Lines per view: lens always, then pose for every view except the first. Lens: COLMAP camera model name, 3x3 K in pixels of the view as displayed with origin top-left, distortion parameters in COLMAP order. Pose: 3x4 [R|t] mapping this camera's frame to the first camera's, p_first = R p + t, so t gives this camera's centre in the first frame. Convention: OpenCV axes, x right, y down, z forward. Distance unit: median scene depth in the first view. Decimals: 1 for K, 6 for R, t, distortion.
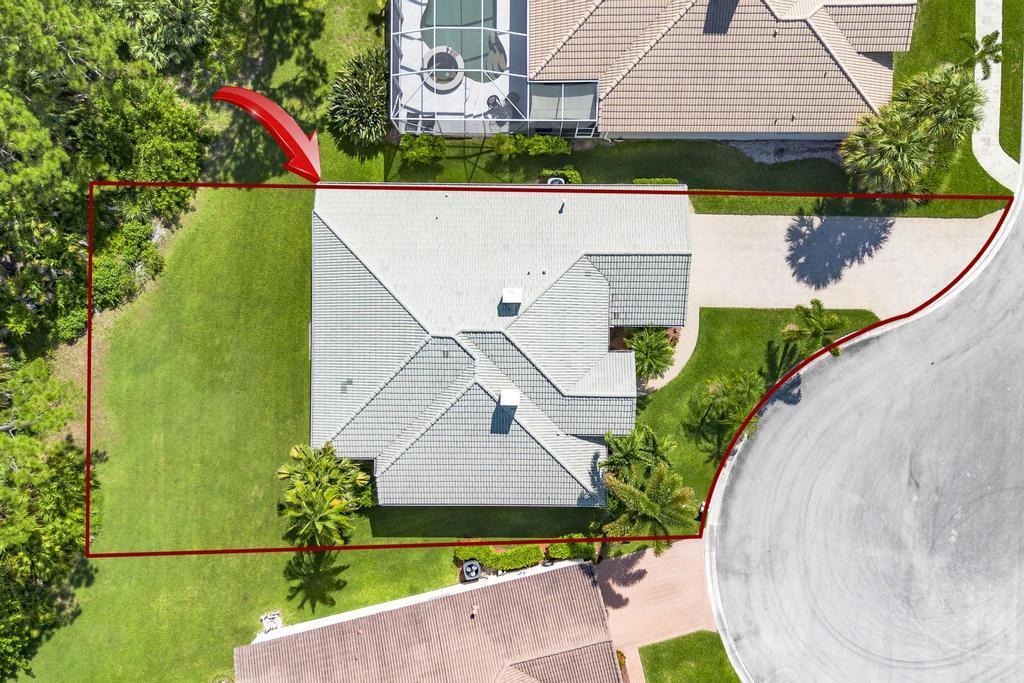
lens RADIAL K [[863.8, 0, 514.5], [0, 863.8, 332.6], [0, 0, 1]] dist [0.062147, -0.058159]
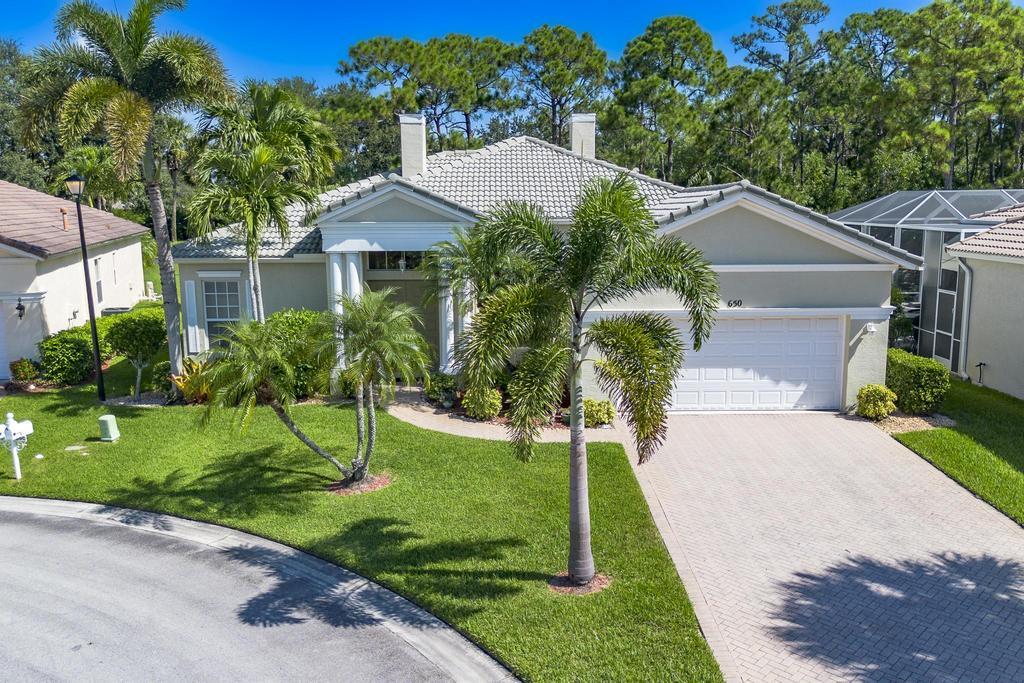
lens RADIAL K [[863.8, 0, 512.8], [0, 863.8, 336.2], [0, 0, 1]] dist [0.062147, -0.058159]
pose [[0.032484, 0.180654, -0.983010, 0.535497], [-0.999464, 0.009843, -0.031219, 0.021348], [0.004036, 0.983498, 0.180877, 0.892734]]
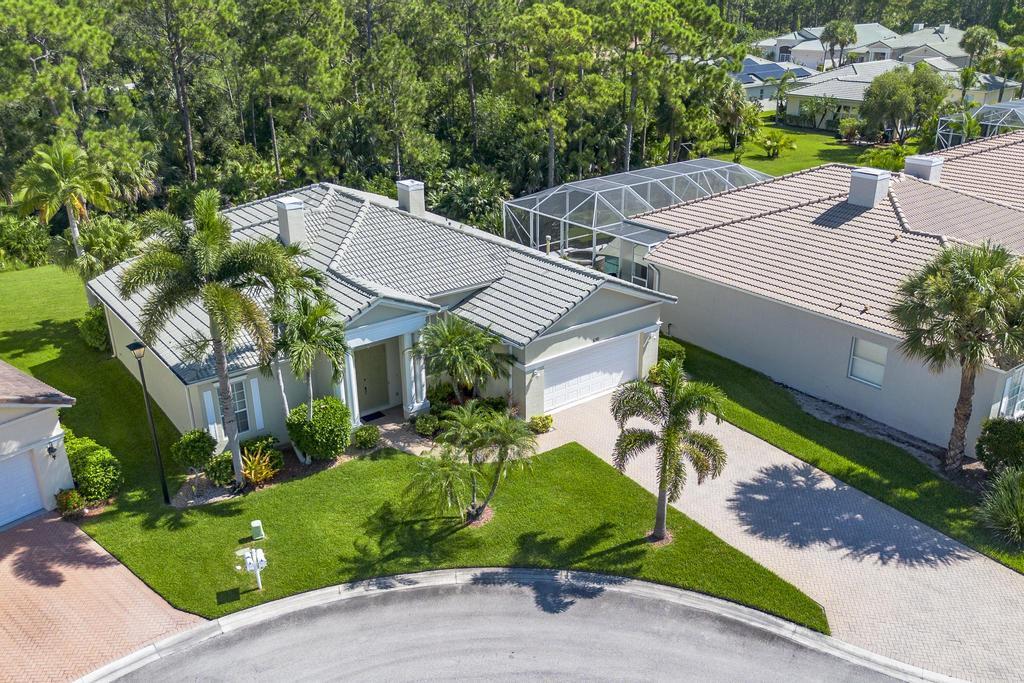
lens RADIAL K [[863.8, 0, 513.0], [0, 863.8, 340.8], [0, 0, 1]] dist [0.062147, -0.058159]
pose [[0.608865, 0.315625, -0.727780, 0.597643], [-0.793268, 0.238877, -0.560056, 0.318515], [-0.002917, 0.918324, 0.395819, 0.696812]]
